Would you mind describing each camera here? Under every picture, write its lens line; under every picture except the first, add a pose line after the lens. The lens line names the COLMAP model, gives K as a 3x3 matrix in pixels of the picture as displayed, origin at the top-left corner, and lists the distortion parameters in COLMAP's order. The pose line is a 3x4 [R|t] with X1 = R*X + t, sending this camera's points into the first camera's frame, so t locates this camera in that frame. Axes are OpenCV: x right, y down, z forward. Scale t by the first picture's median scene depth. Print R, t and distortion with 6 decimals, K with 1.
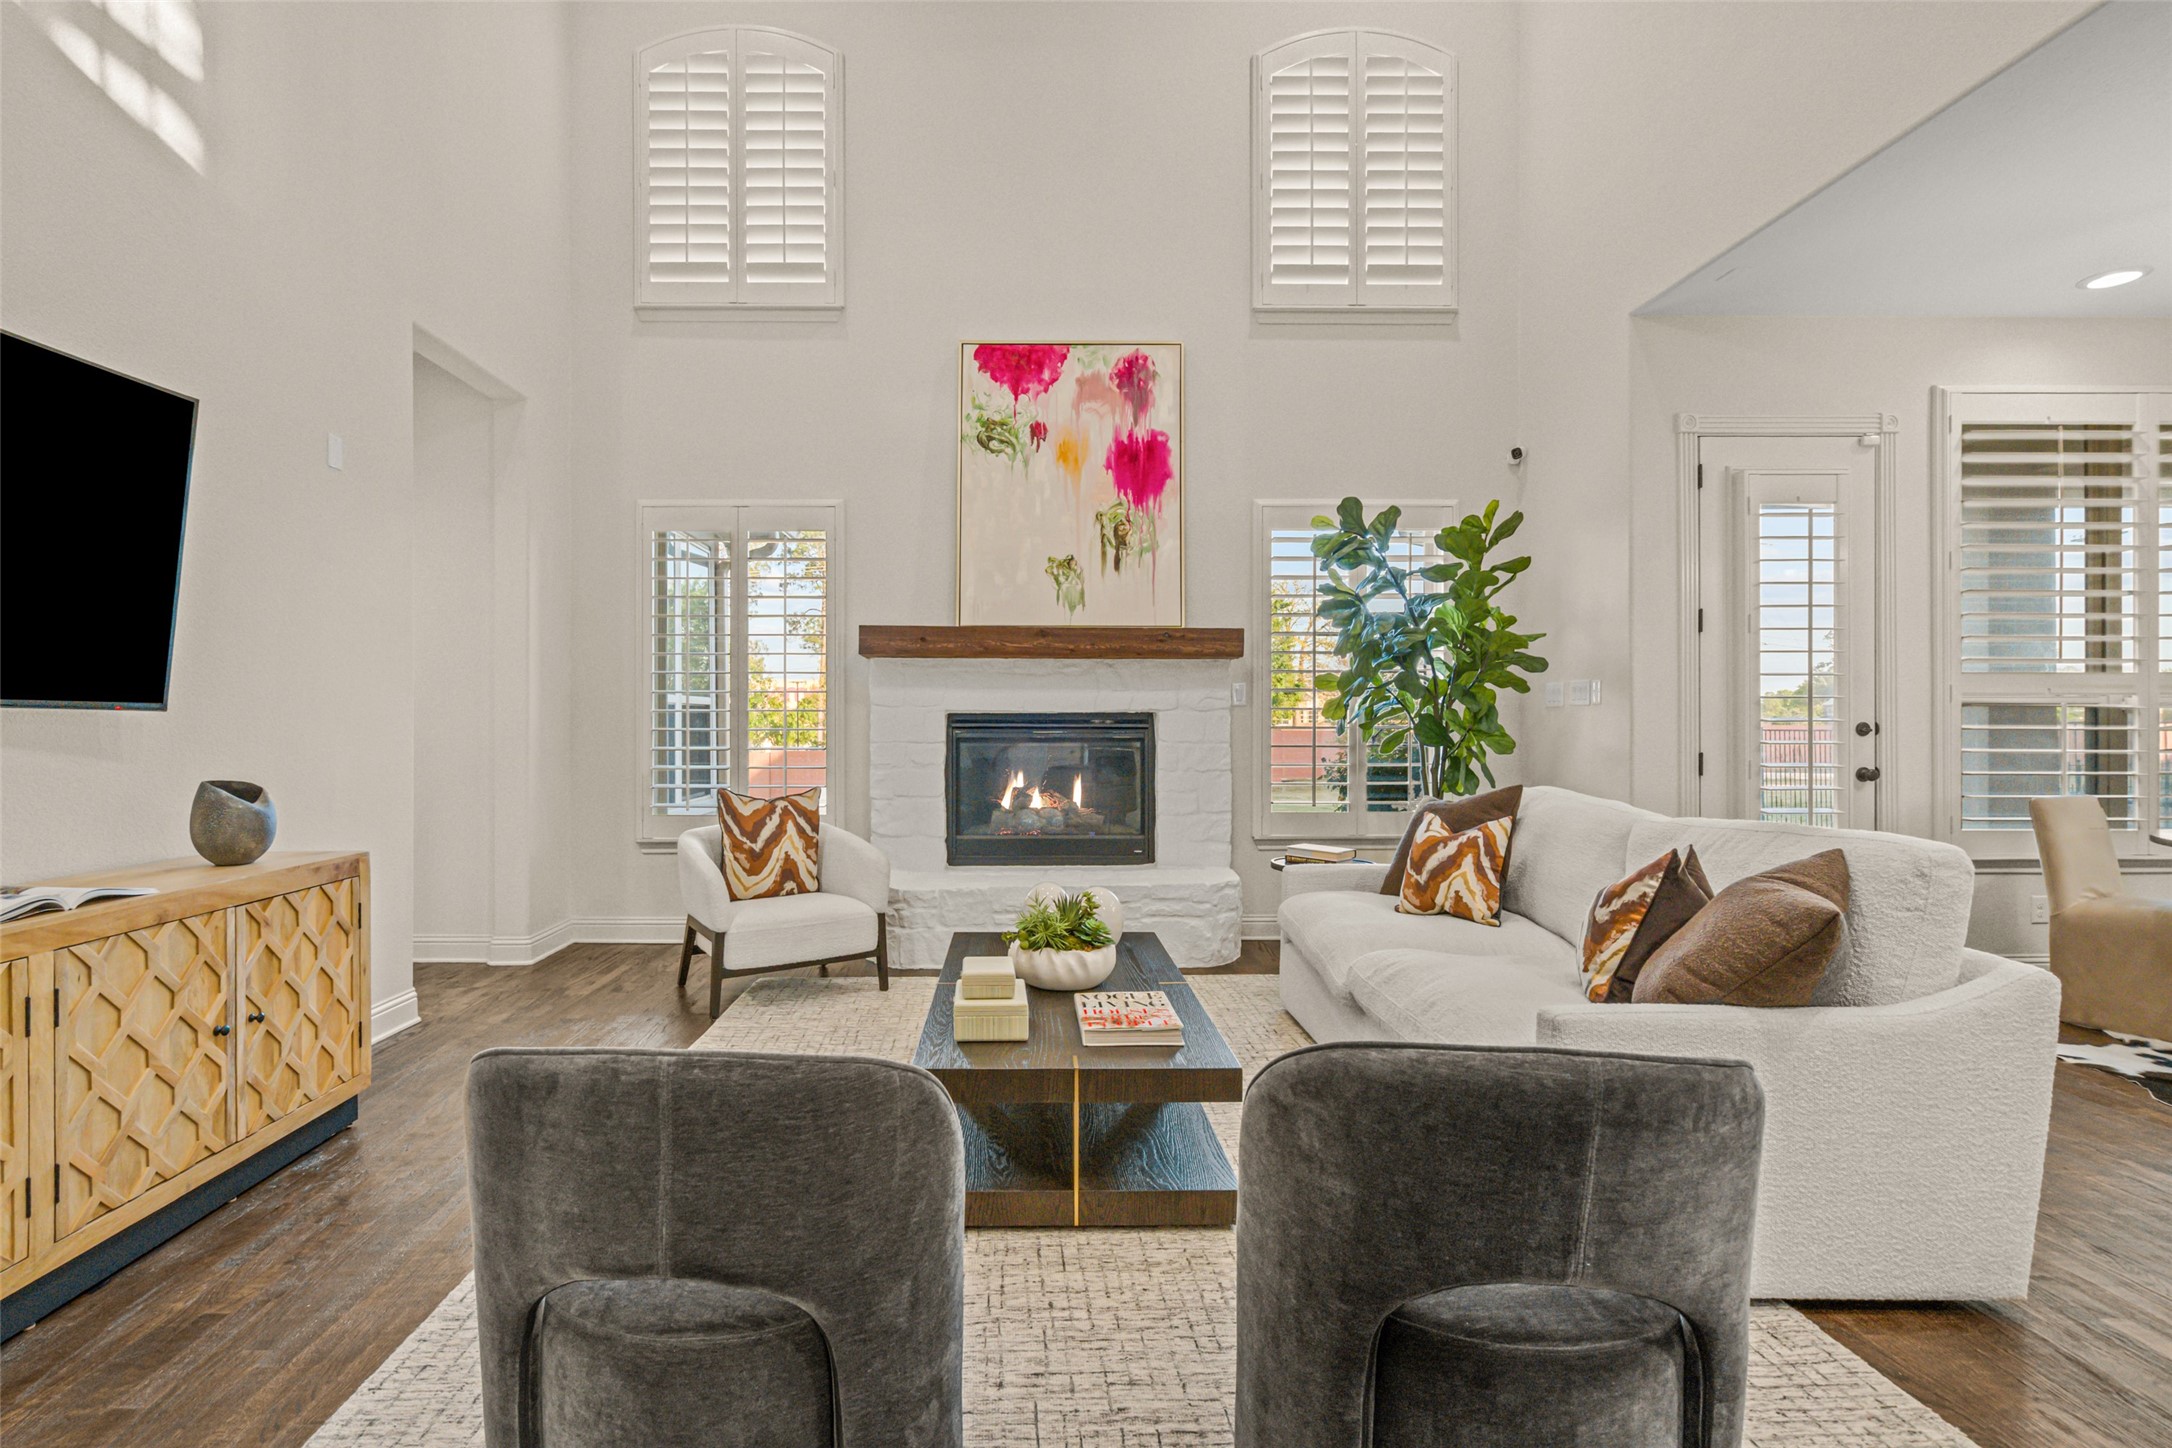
lens RADIAL K [[997.4, 0, 1034.0], [0, 997.4, 726.7], [0, 0, 1]] dist [-0.003186, 0.002098]
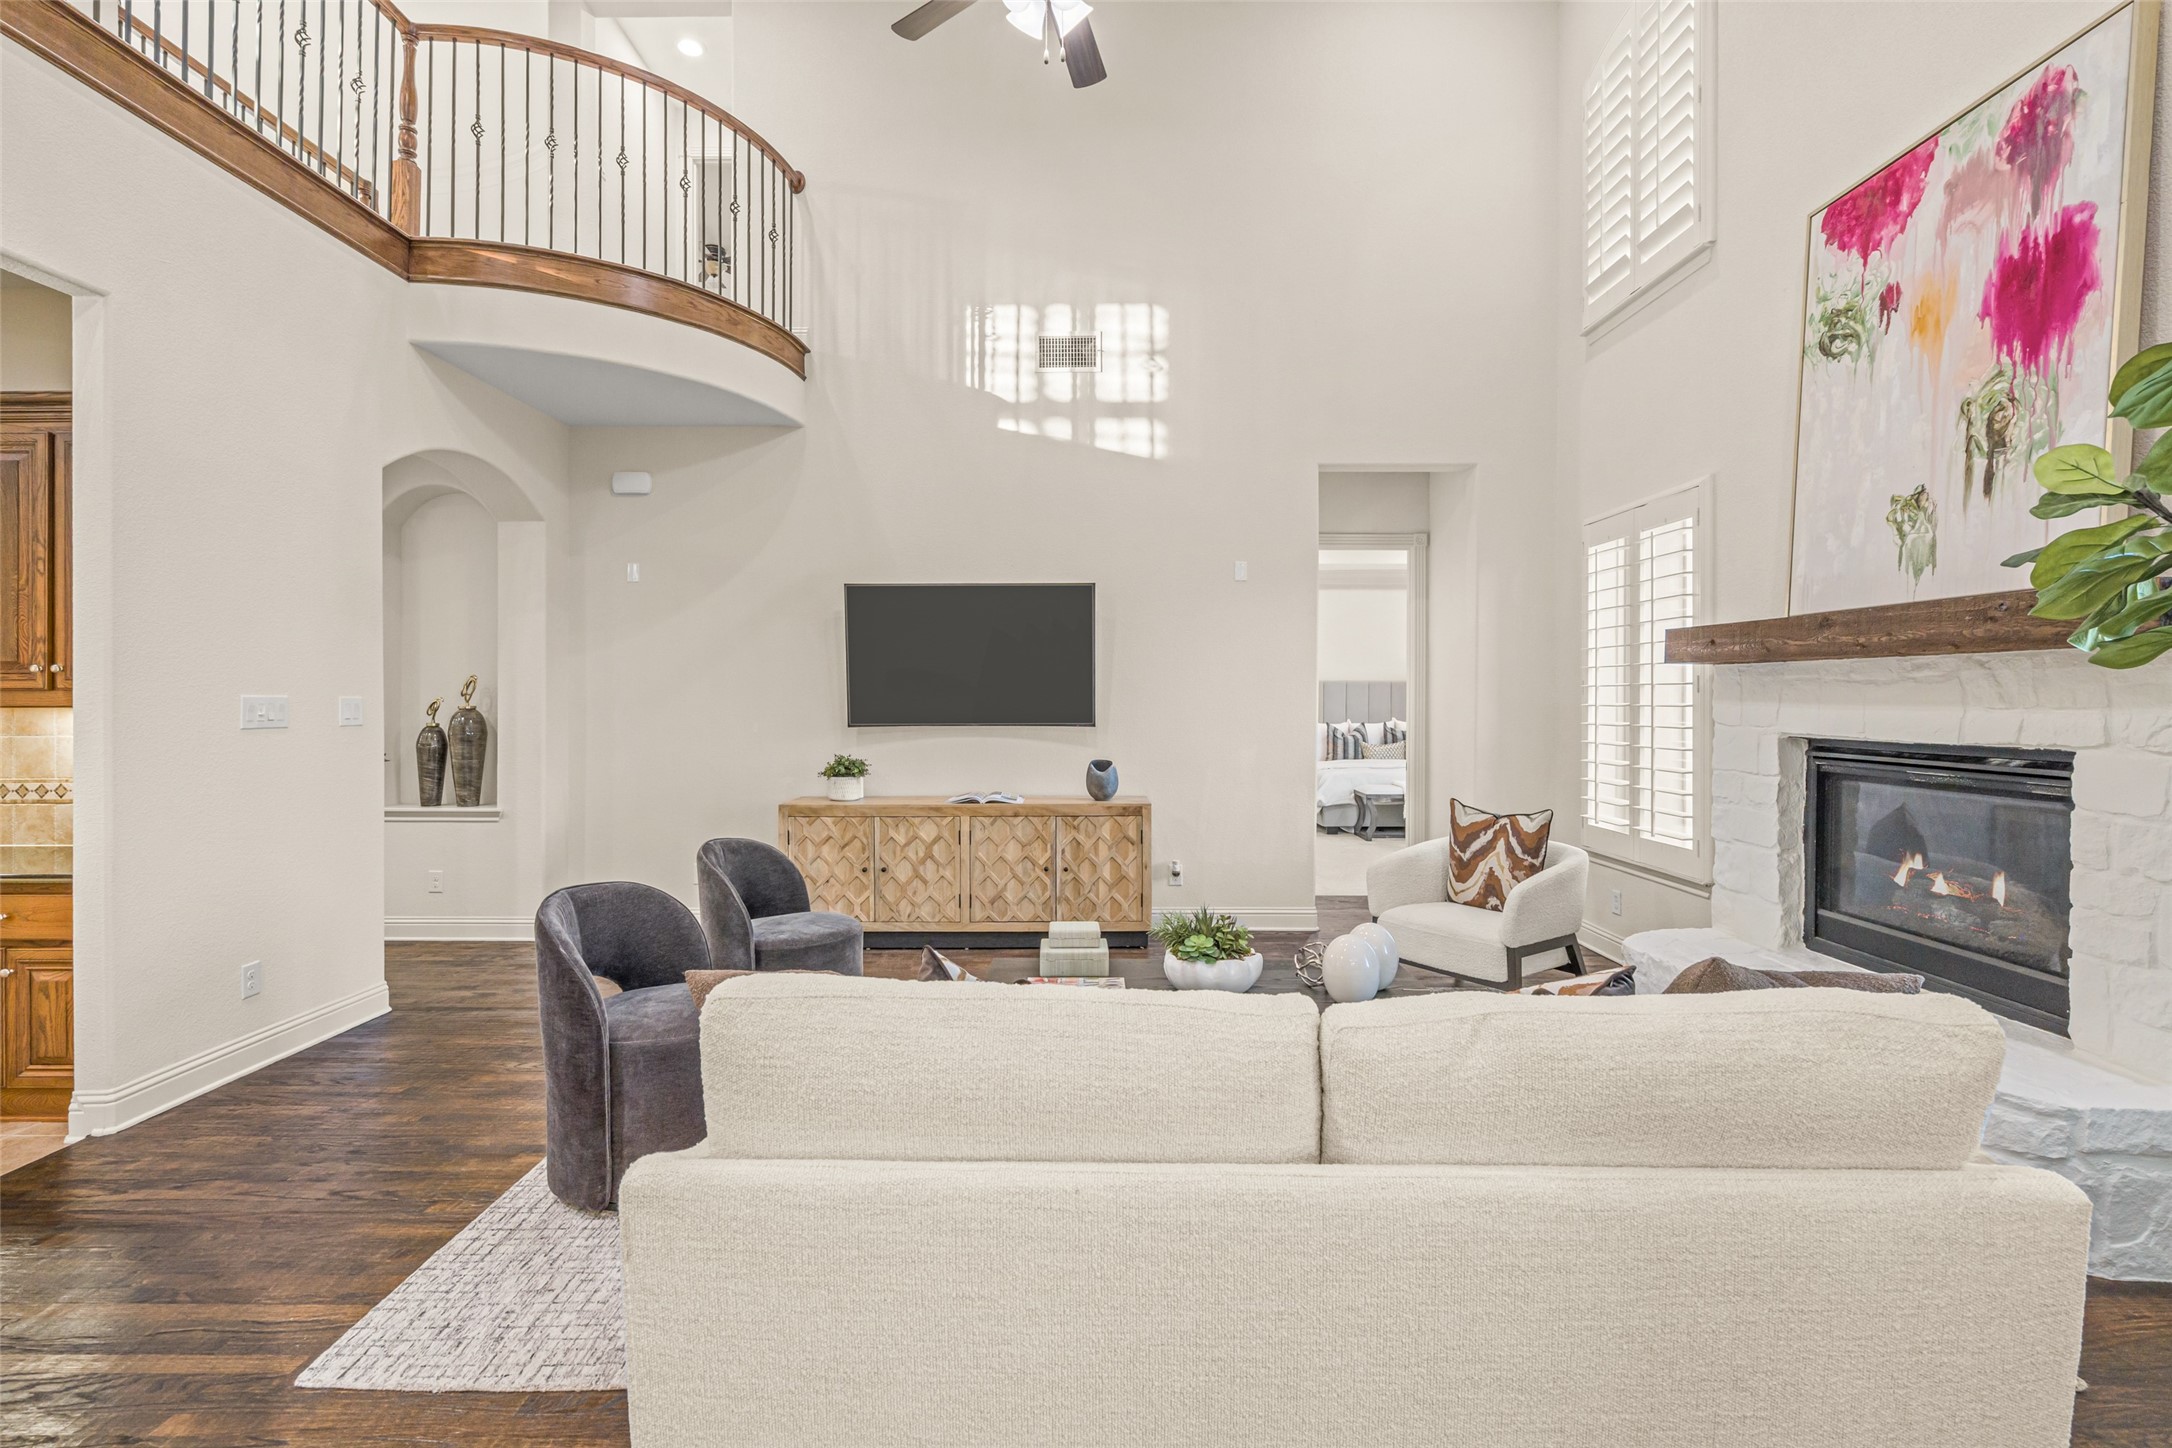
lens RADIAL K [[997.4, 0, 1075.1], [0, 997.4, 697.8], [0, 0, 1]] dist [-0.003186, 0.002098]
pose [[-0.027299, 0.001098, -0.999627, 0.657200], [-0.004376, 0.999990, 0.001218, -0.040774], [0.999618, 0.004408, -0.027294, 0.500885]]
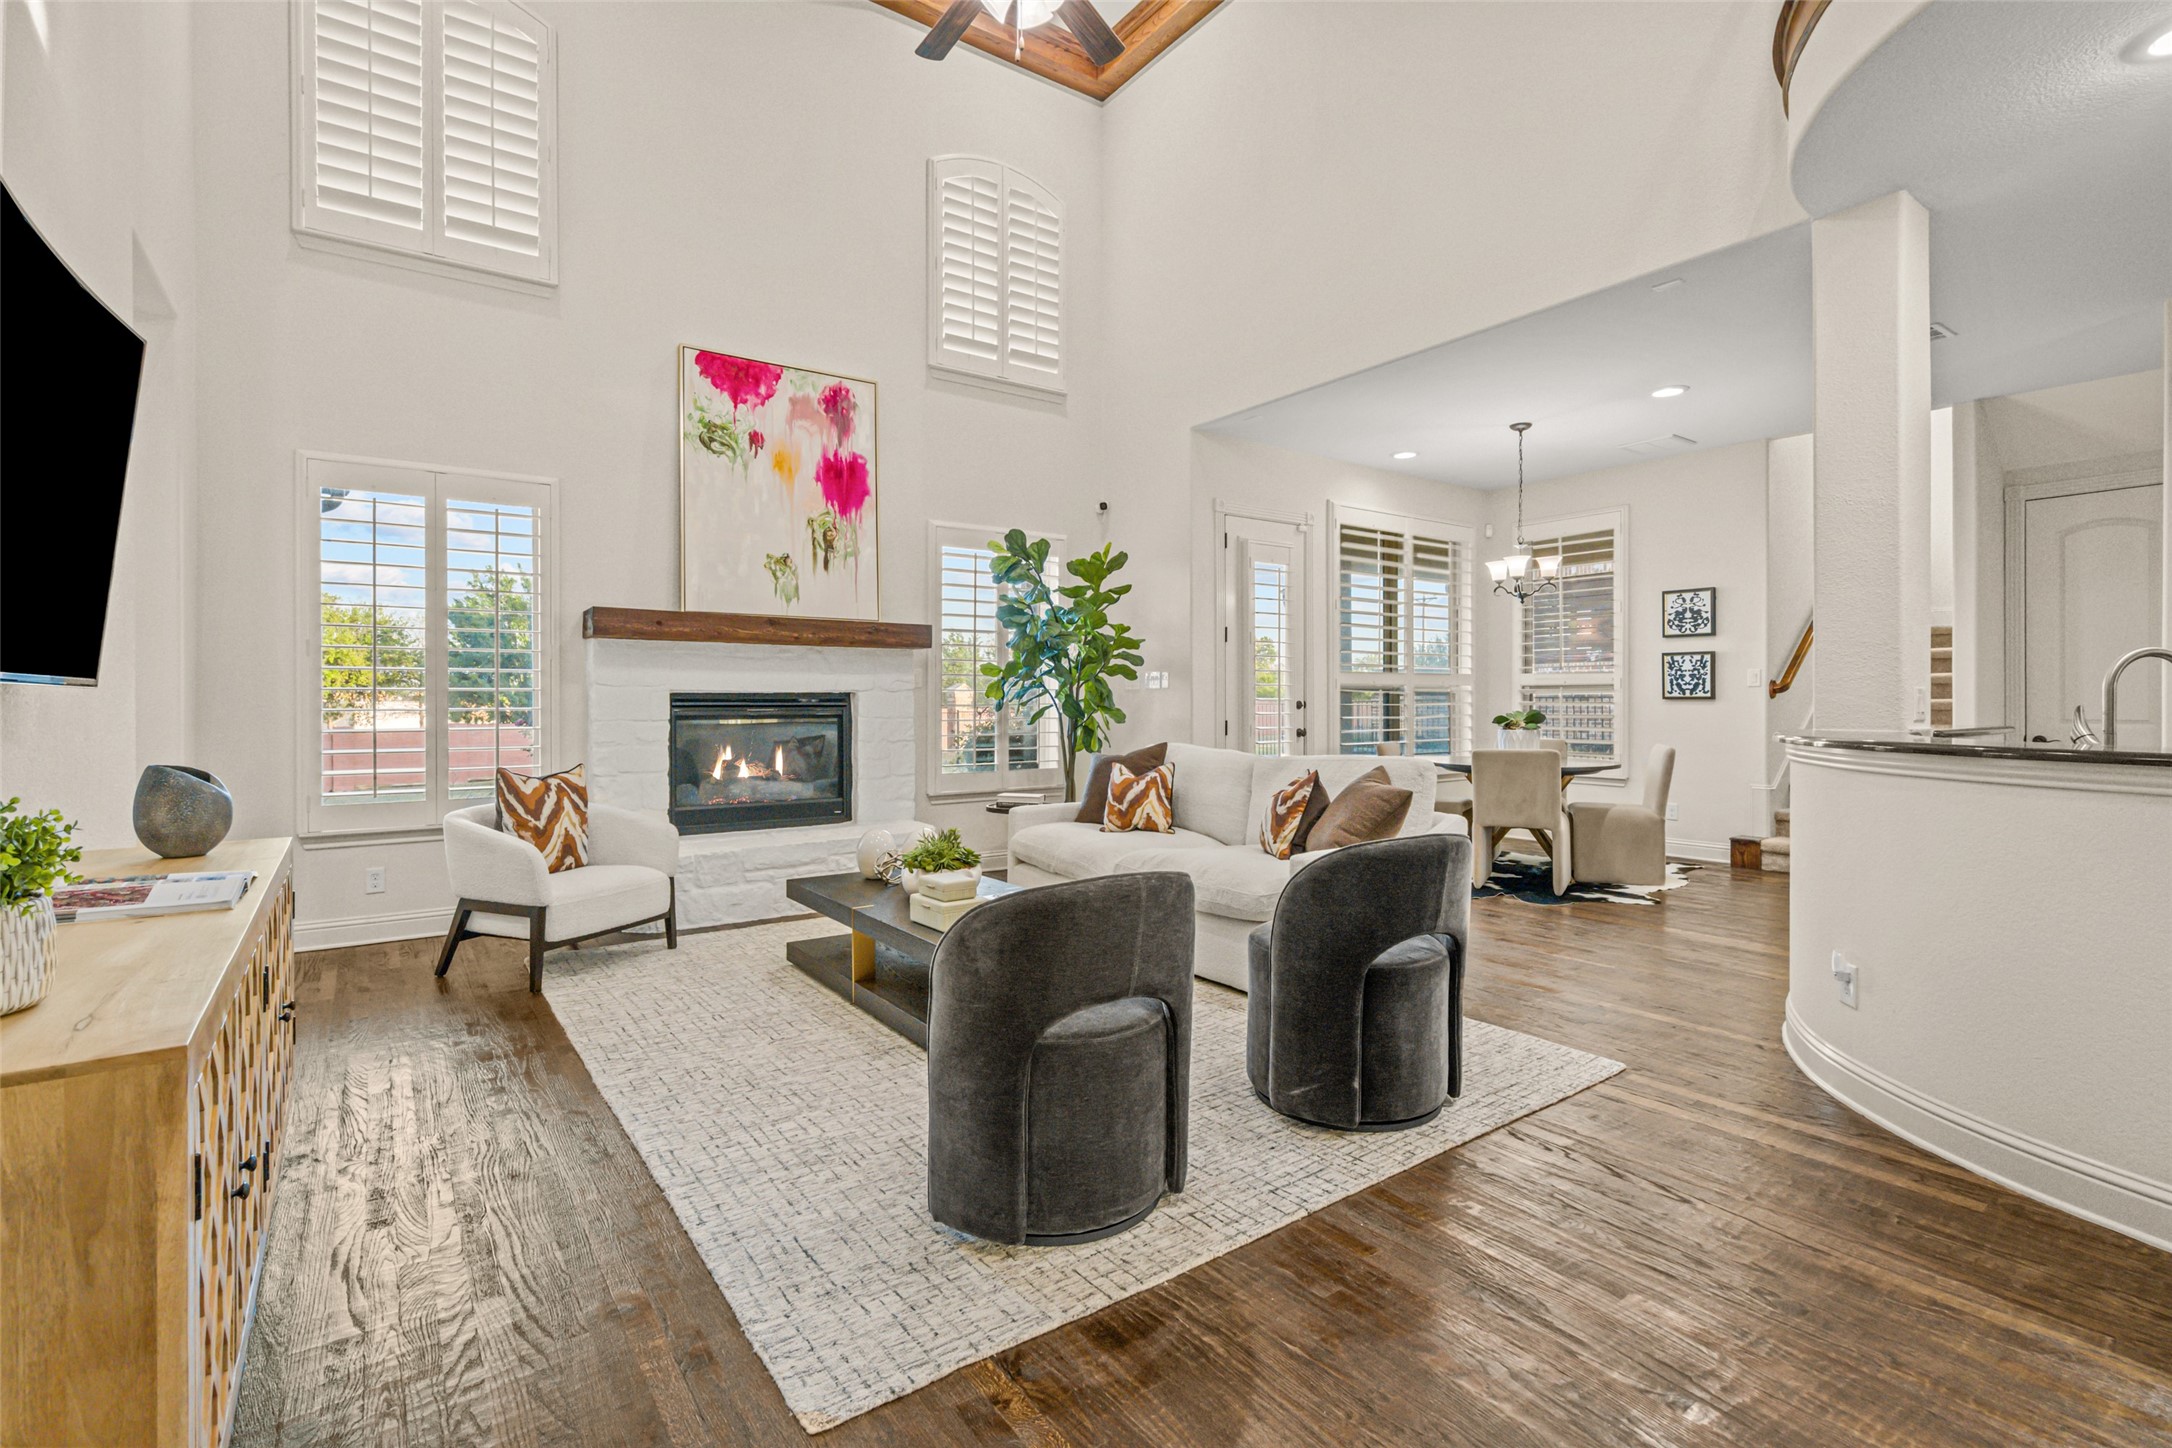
lens RADIAL K [[997.4, 0, 1076.2], [0, 997.4, 691.5], [0, 0, 1]] dist [-0.003186, 0.002098]
pose [[0.826115, 0.005388, 0.563476, -0.327191], [0.002613, 0.999907, -0.013392, 0.000684], [-0.563495, 0.012535, 0.826024, -0.116118]]
